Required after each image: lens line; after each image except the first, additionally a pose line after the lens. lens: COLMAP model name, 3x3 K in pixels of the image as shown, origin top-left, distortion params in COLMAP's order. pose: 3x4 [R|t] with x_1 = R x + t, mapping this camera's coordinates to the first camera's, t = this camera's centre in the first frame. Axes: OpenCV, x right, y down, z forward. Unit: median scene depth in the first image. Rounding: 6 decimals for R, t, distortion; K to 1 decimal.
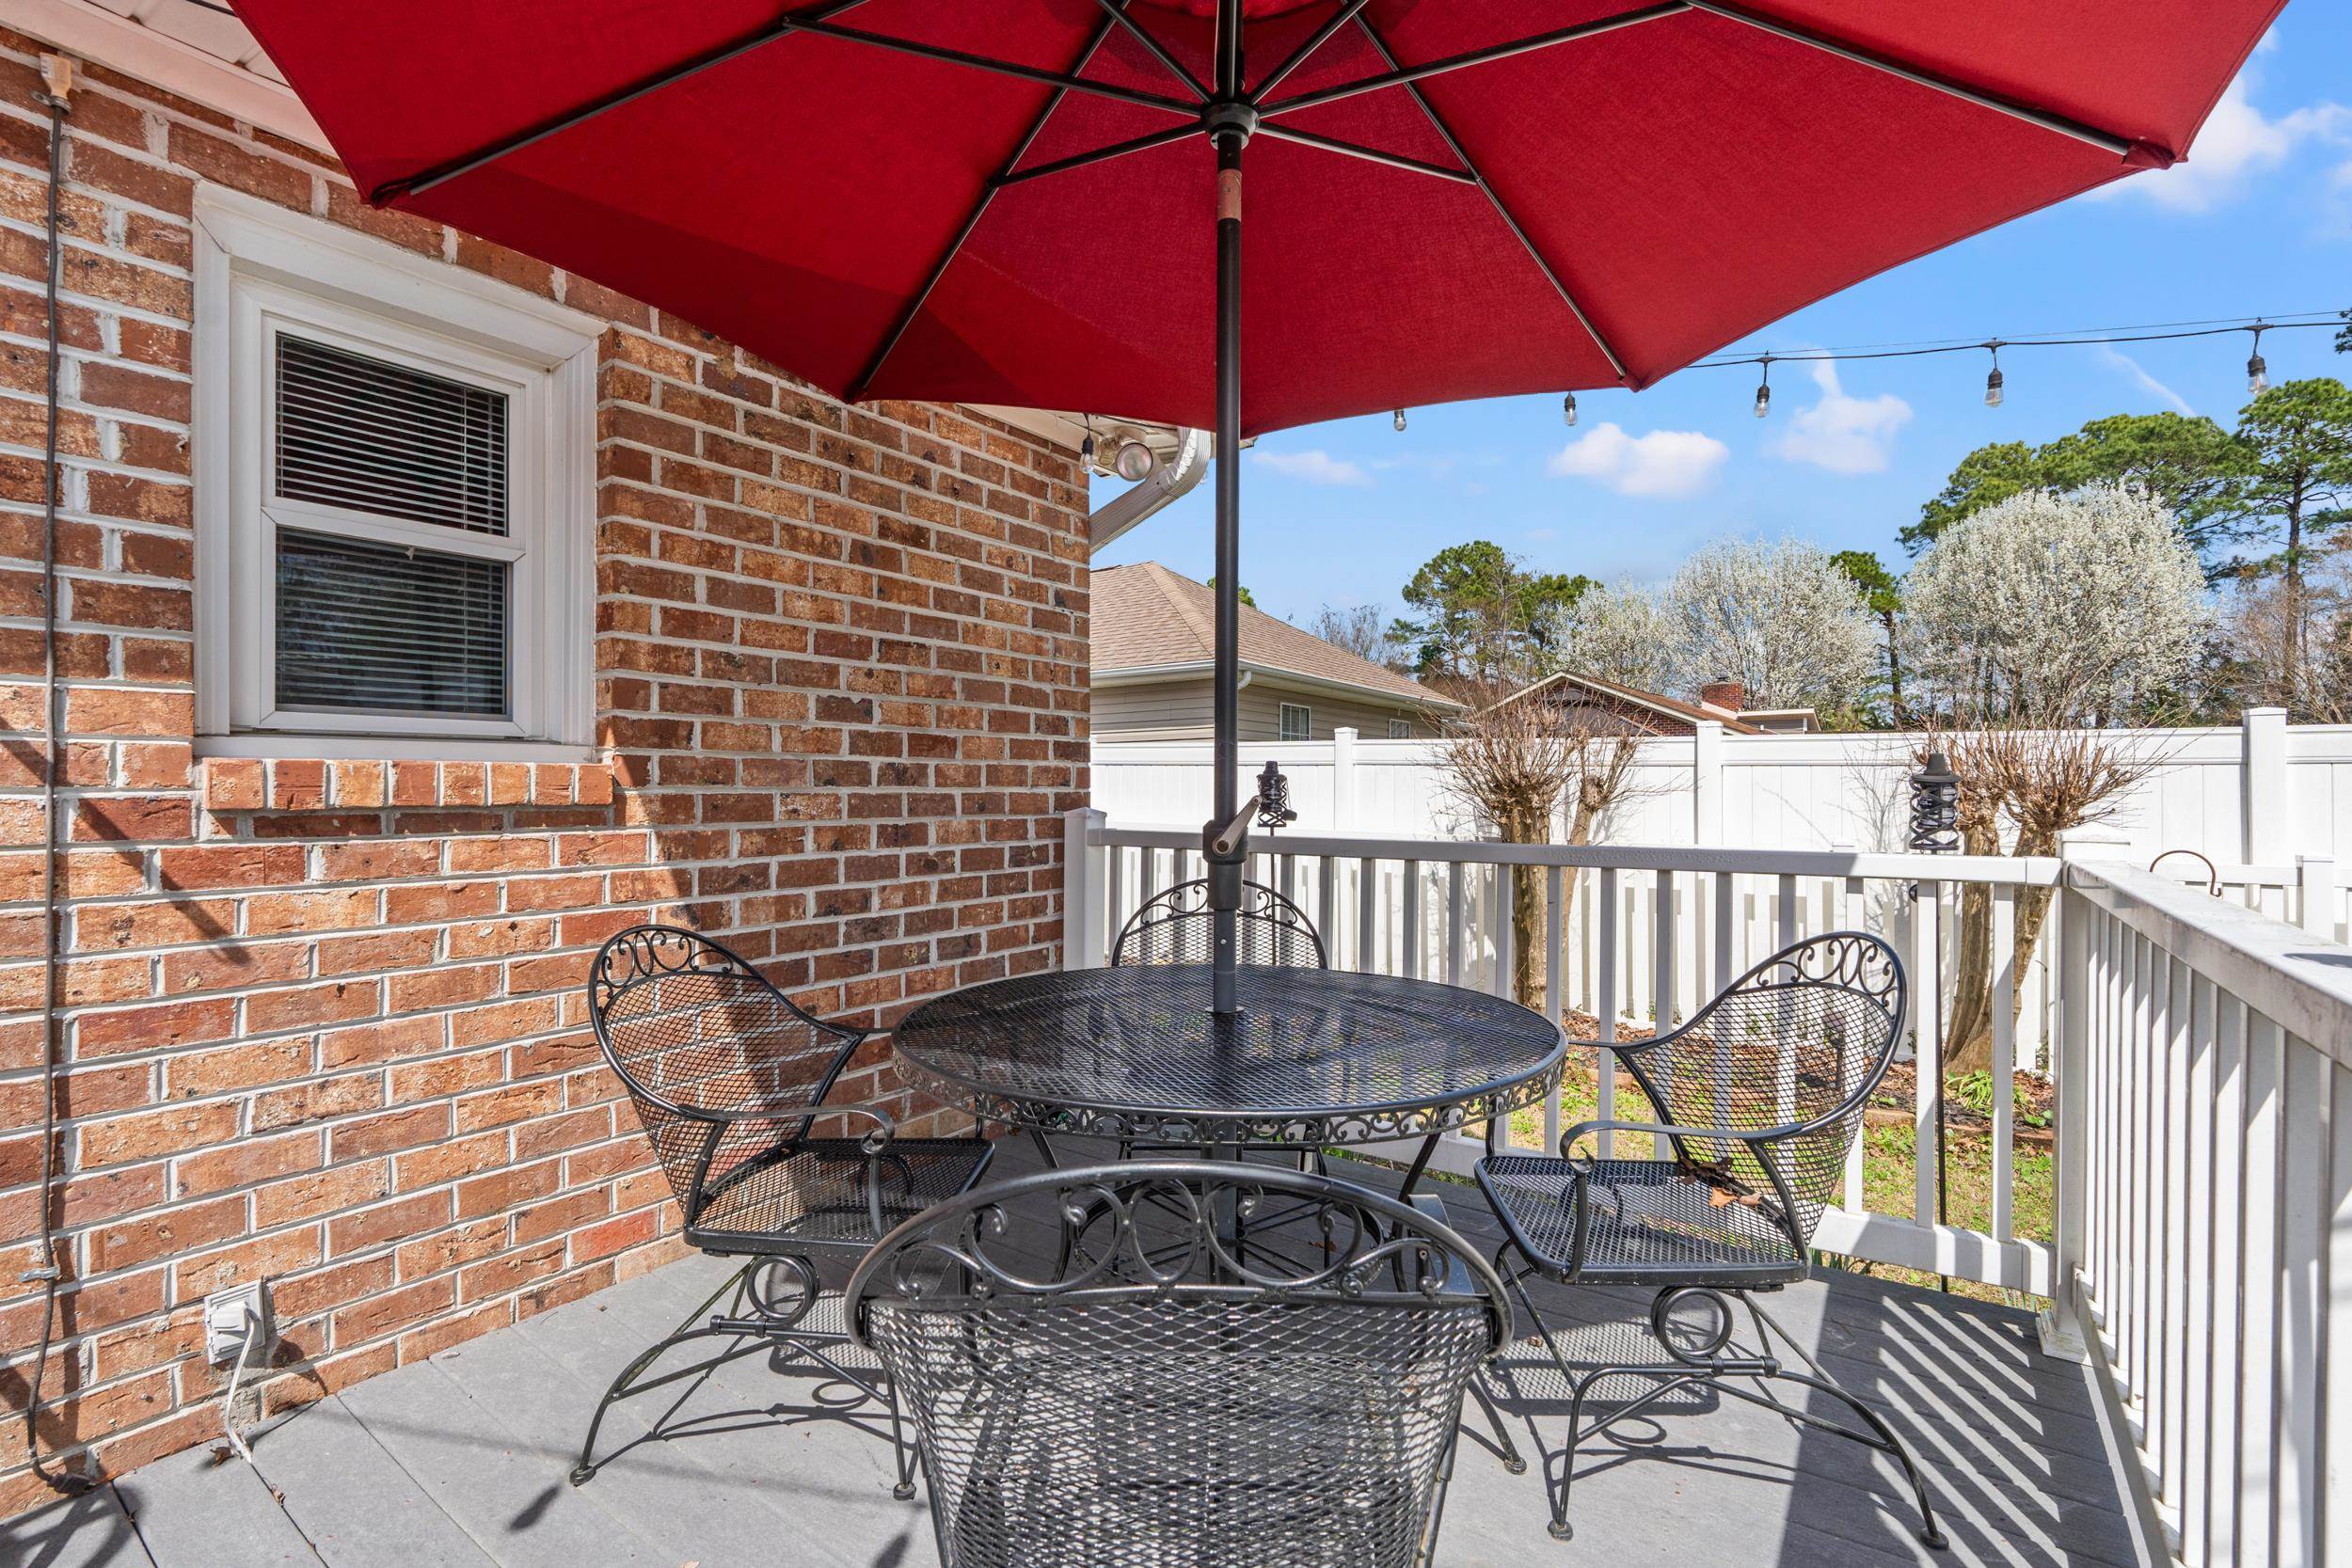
lens RADIAL K [[1040.0, 0, 1184.3], [0, 1040.0, 816.0], [0, 0, 1]] dist [-0.001184, -0.000050]
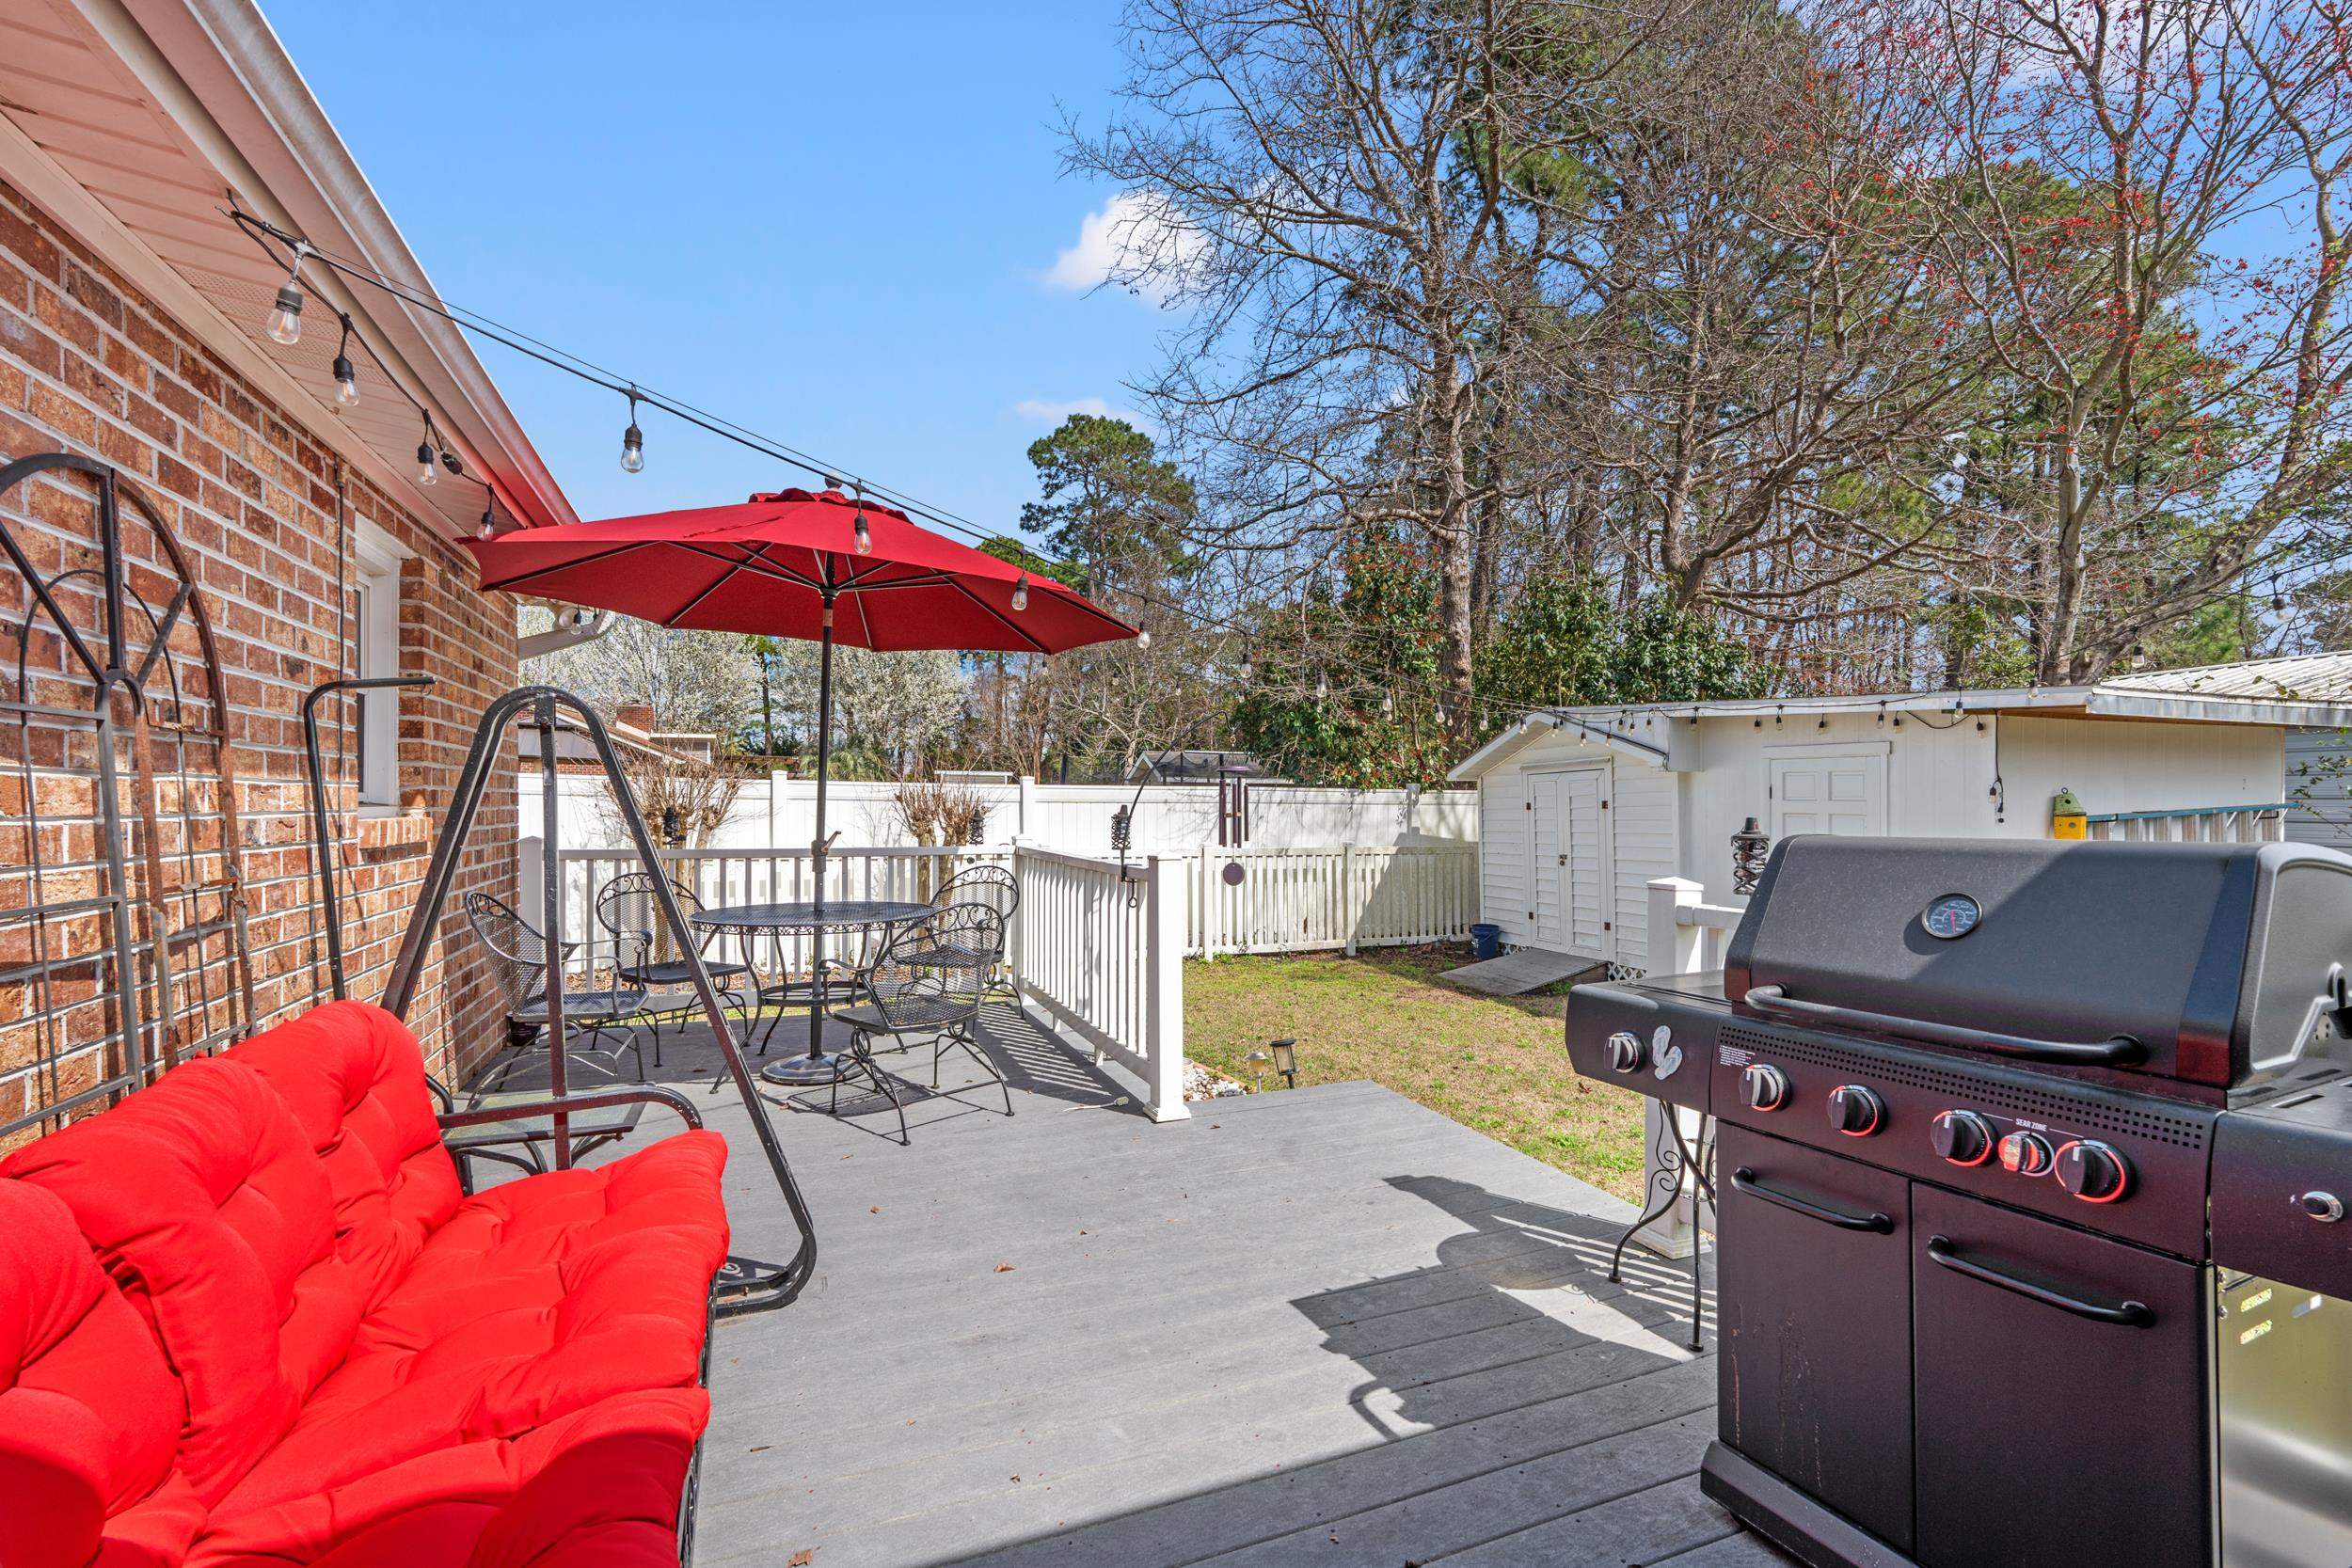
lens RADIAL K [[1040.0, 0, 1184.3], [0, 1040.0, 816.0], [0, 0, 1]] dist [-0.001184, -0.000050]
pose [[0.542110, -0.004987, 0.840293, -0.468350], [0.014096, 0.999896, -0.003160, -0.006791], [-0.840189, 0.013557, 0.542124, -0.349580]]
